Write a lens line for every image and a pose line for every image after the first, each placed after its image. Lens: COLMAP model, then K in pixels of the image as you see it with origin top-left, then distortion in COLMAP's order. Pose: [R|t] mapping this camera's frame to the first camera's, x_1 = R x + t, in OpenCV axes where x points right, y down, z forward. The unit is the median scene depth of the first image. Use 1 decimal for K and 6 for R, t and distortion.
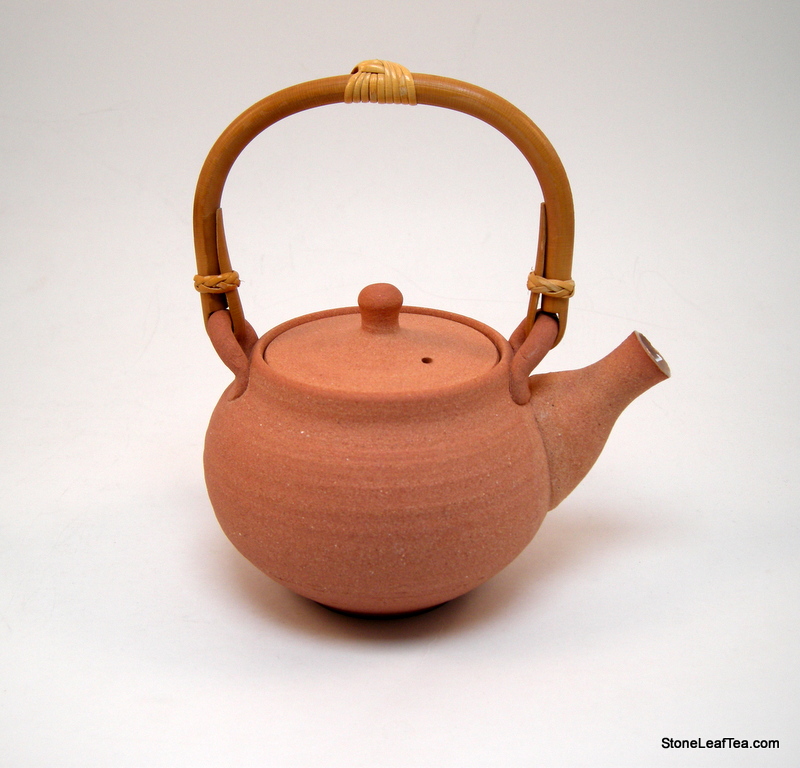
lens RADIAL K [[1055.6, 0, 425.9], [0, 1055.6, 385.1], [0, 0, 1]] dist [-0.155509, -0.001136]
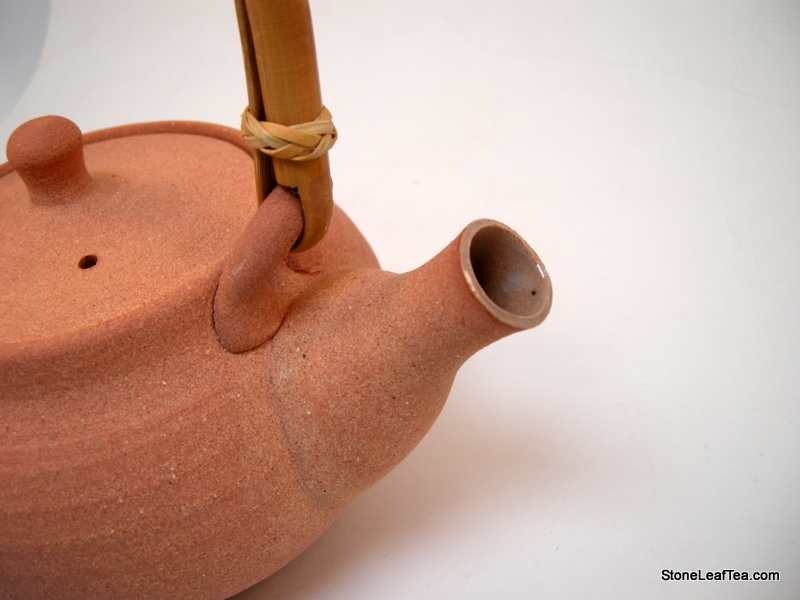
lens RADIAL K [[818.0, 0, 402.1], [0, 818.0, 311.4], [0, 0, 1]] dist [-0.158112, 0.048553]
pose [[0.933985, 0.110730, -0.339721, 0.320041], [-0.008330, 0.957259, 0.289111, -0.128148], [0.357215, -0.267196, 0.894988, 0.688712]]
